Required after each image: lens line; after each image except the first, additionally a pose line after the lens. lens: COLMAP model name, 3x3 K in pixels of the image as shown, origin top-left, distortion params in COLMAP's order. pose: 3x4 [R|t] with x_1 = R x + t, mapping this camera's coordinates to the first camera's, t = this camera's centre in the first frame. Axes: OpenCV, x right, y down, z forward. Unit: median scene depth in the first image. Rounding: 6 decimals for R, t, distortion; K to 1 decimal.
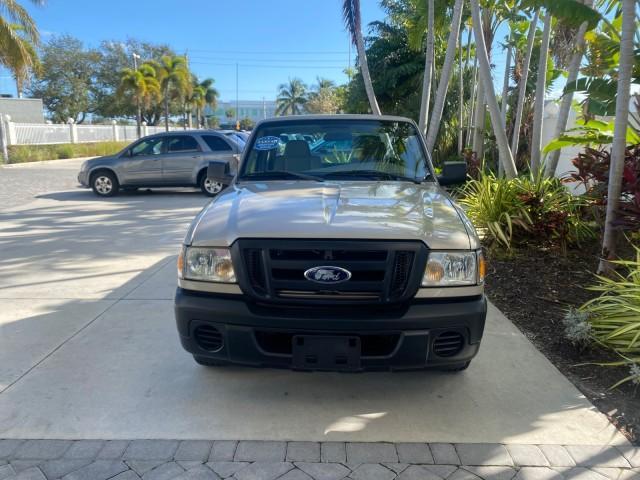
lens RADIAL K [[490.8, 0, 318.3], [0, 490.8, 239.4], [0, 0, 1]] dist [0.007510, -0.005035]
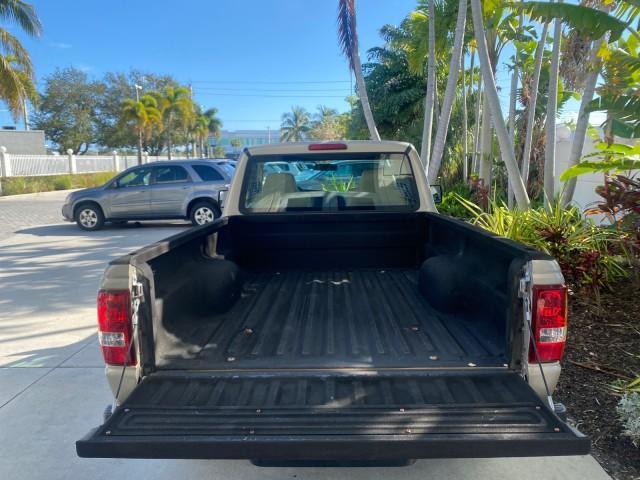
lens RADIAL K [[493.2, 0, 319.6], [0, 493.2, 238.9], [0, 0, 1]] dist [0.009765, -0.009051]
pose [[0.999909, -0.010882, -0.007920, 0.014323], [0.010420, 0.998360, -0.056285, -0.013242], [0.008519, 0.056197, 0.998383, 0.058839]]
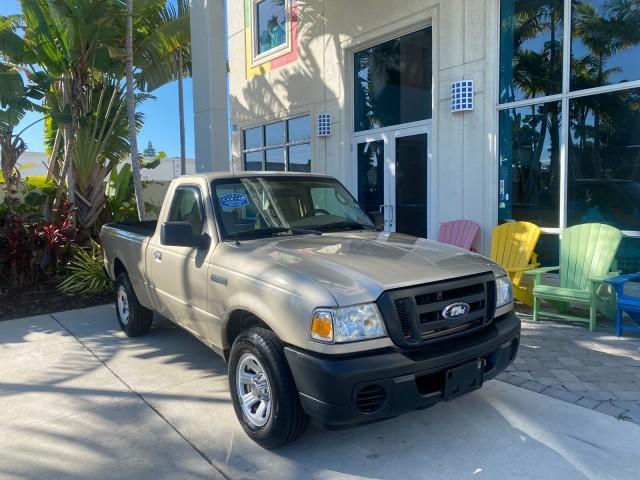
lens RADIAL K [[489.7, 0, 319.1], [0, 489.7, 237.7], [0, 0, 1]] dist [0.011180, -0.006288]
pose [[0.773440, -0.073206, 0.629628, -0.157764], [0.143412, 0.987761, -0.061322, -0.012135], [-0.617433, 0.137725, 0.774473, 0.048682]]
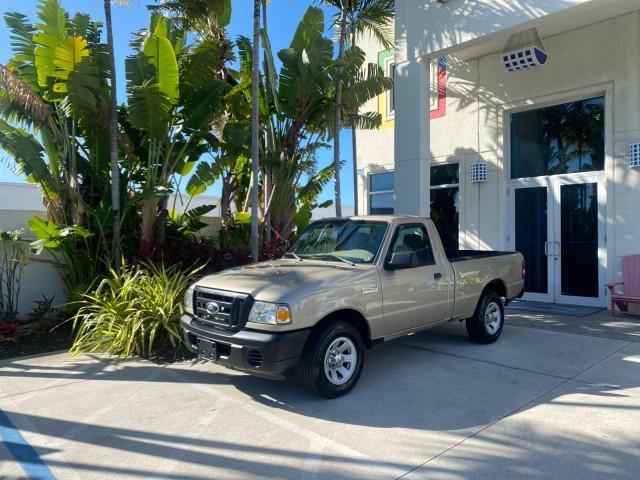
lens RADIAL K [[488.5, 0, 319.9], [0, 488.5, 240.5], [0, 0, 1]] dist [0.055725, -0.065509]
pose [[0.720537, -0.016218, 0.693227, -0.443673], [0.141980, 0.981996, -0.124601, -0.037018], [-0.678725, 0.188204, 0.709867, 0.177679]]
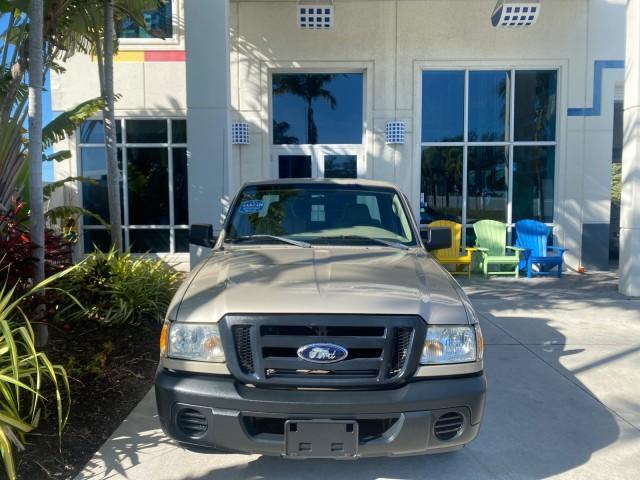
lens RADIAL K [[493.7, 0, 319.9], [0, 493.7, 239.1], [0, 0, 1]] dist [0.034467, -0.001686]
pose [[-0.008320, -0.084052, 0.996427, -0.435332], [0.191111, 0.977960, 0.084090, -0.094765], [-0.981533, 0.191127, 0.007926, 0.453032]]
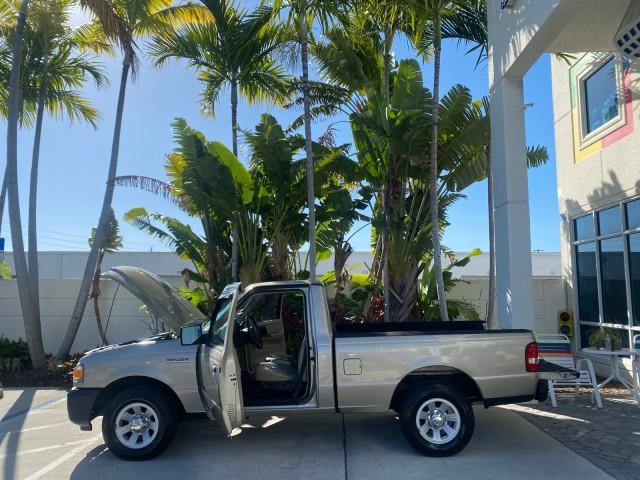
lens RADIAL K [[486.6, 0, 319.5], [0, 486.6, 238.7], [0, 0, 1]] dist [0.056215, -0.059697]
pose [[0.999746, -0.011826, -0.019195, -0.081245], [0.005548, 0.954250, -0.298959, -0.018732], [0.021852, 0.298776, 0.954073, 0.051645]]
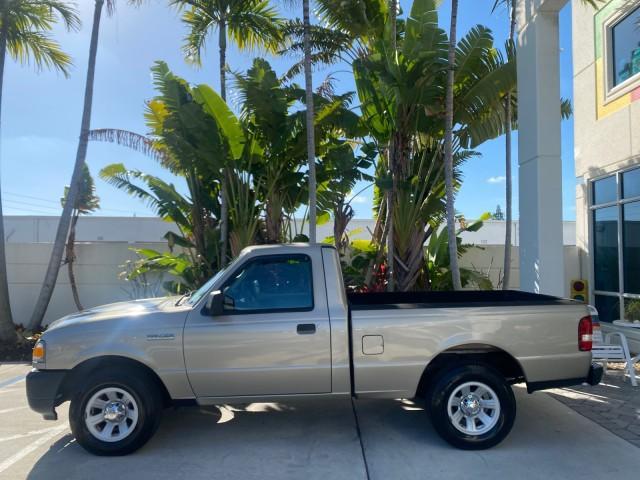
lens RADIAL K [[488.3, 0, 318.8], [0, 488.3, 238.6], [0, 0, 1]] dist [0.046093, -0.047242]
pose [[0.999962, -0.003816, 0.007820, -0.098821], [0.005573, 0.971047, -0.238822, -0.027377], [-0.006682, 0.238857, 0.971032, 0.113060]]
